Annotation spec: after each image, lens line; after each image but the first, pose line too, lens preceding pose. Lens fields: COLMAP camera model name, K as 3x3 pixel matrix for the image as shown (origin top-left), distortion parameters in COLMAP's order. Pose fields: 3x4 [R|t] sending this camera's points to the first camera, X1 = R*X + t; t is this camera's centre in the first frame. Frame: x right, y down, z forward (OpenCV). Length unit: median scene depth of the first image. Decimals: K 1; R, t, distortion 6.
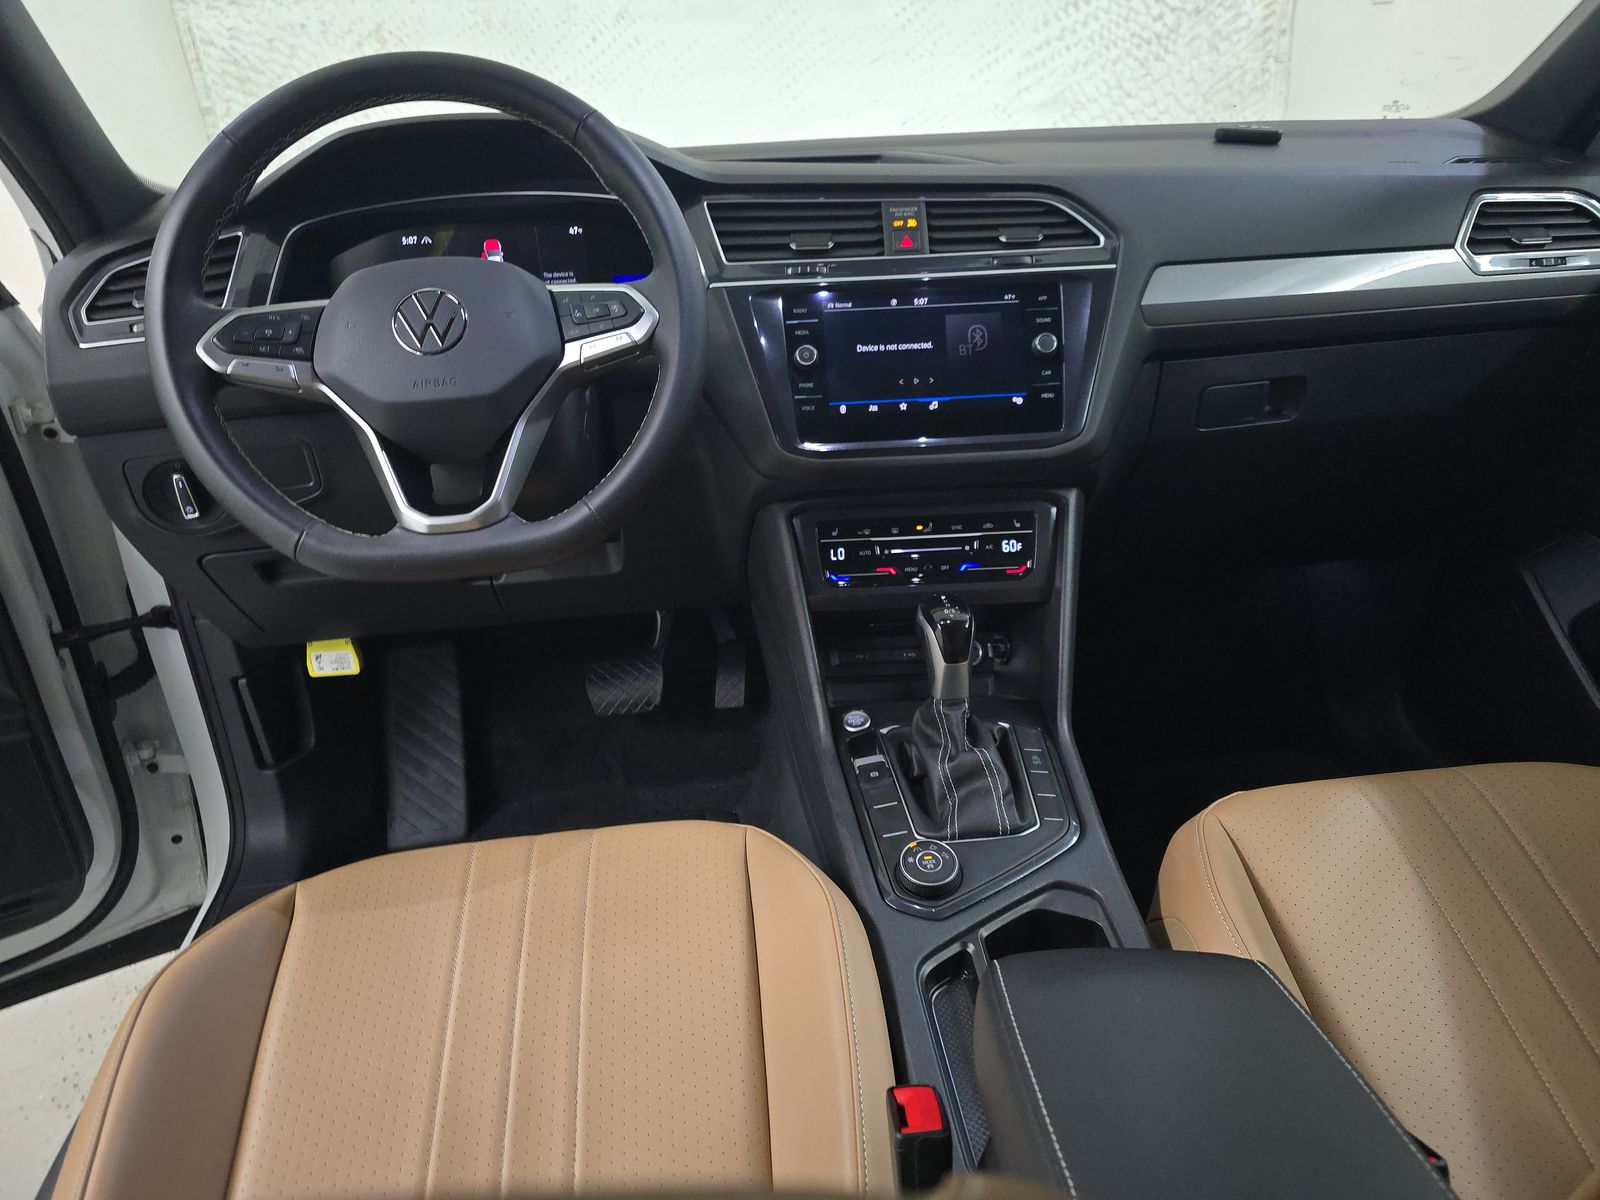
lens RADIAL K [[1071.6, 0, 795.9], [0, 1071.6, 604.0], [0, 0, 1]] dist [0.070771, -0.053089]
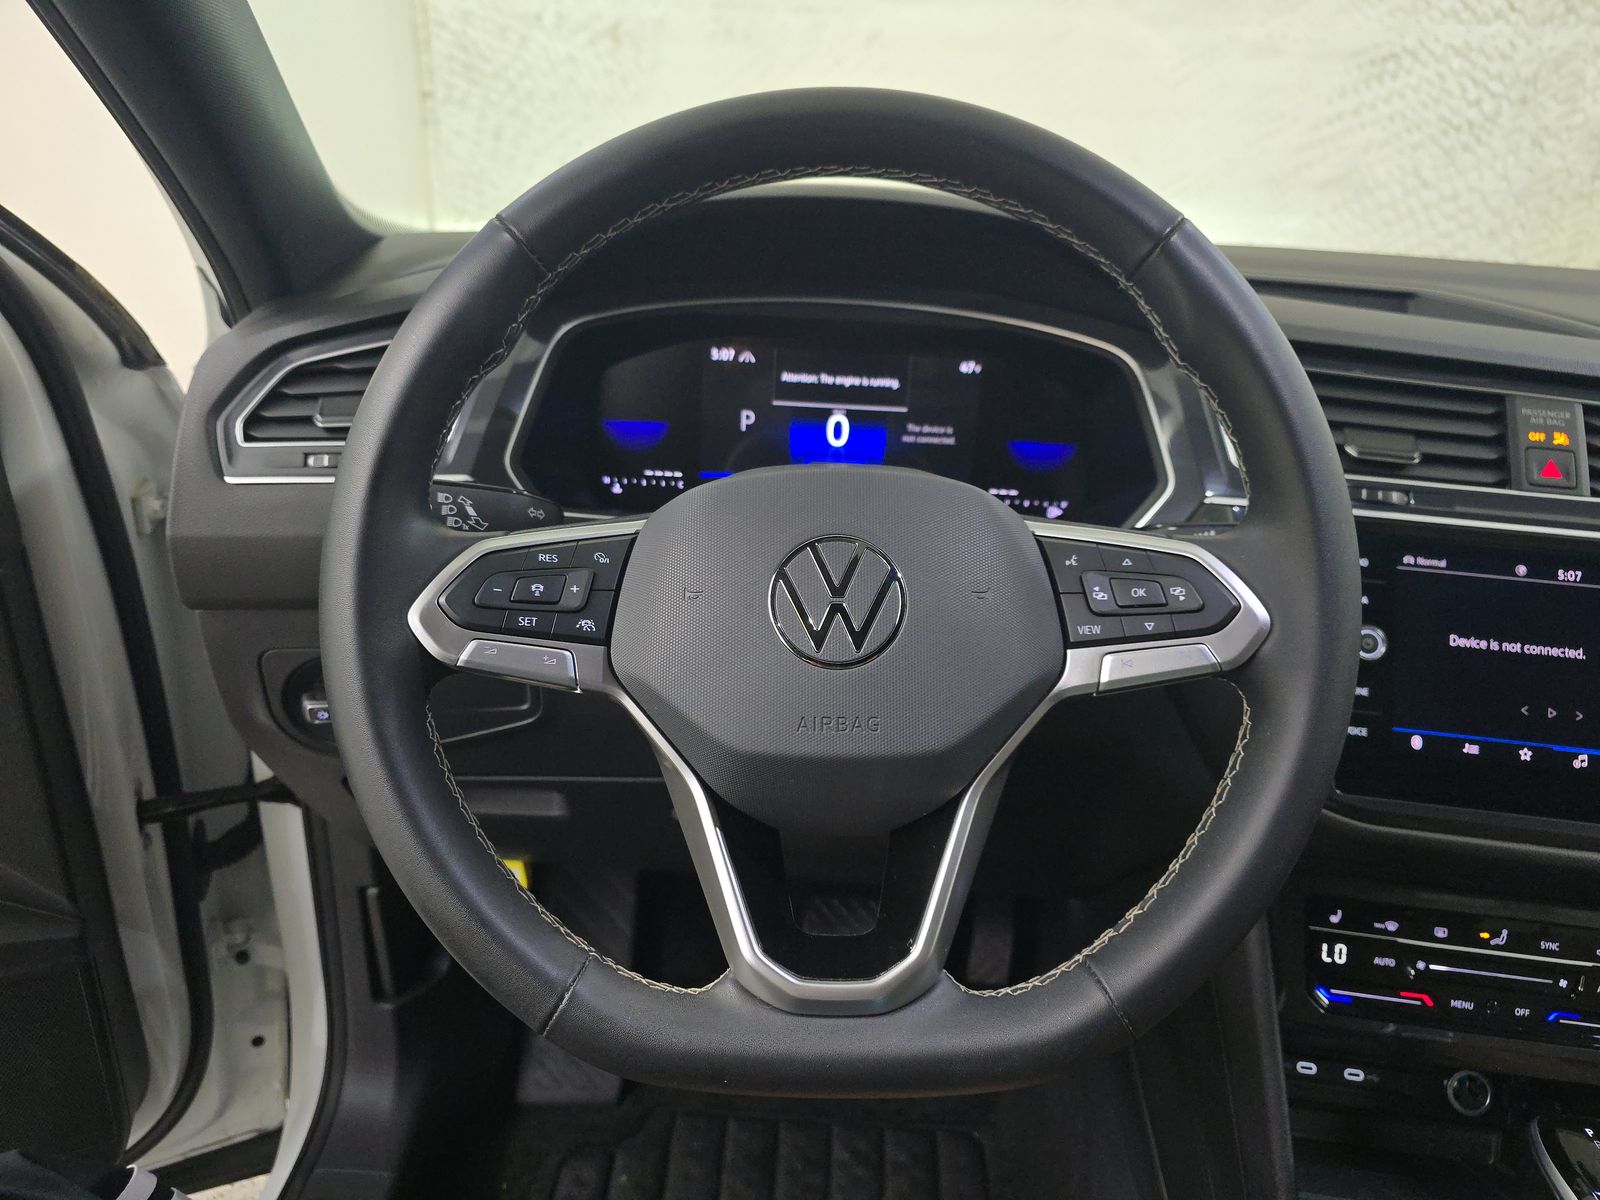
lens RADIAL K [[1080.3, 0, 800.0], [0, 1080.3, 600.0], [0, 0, 1]] dist [0.017357, -0.007136]
pose [[0.984418, 0.150176, -0.091476, -0.230227], [-0.152019, 0.988286, -0.013480, -0.188518], [0.088380, 0.027176, 0.995716, 0.361291]]
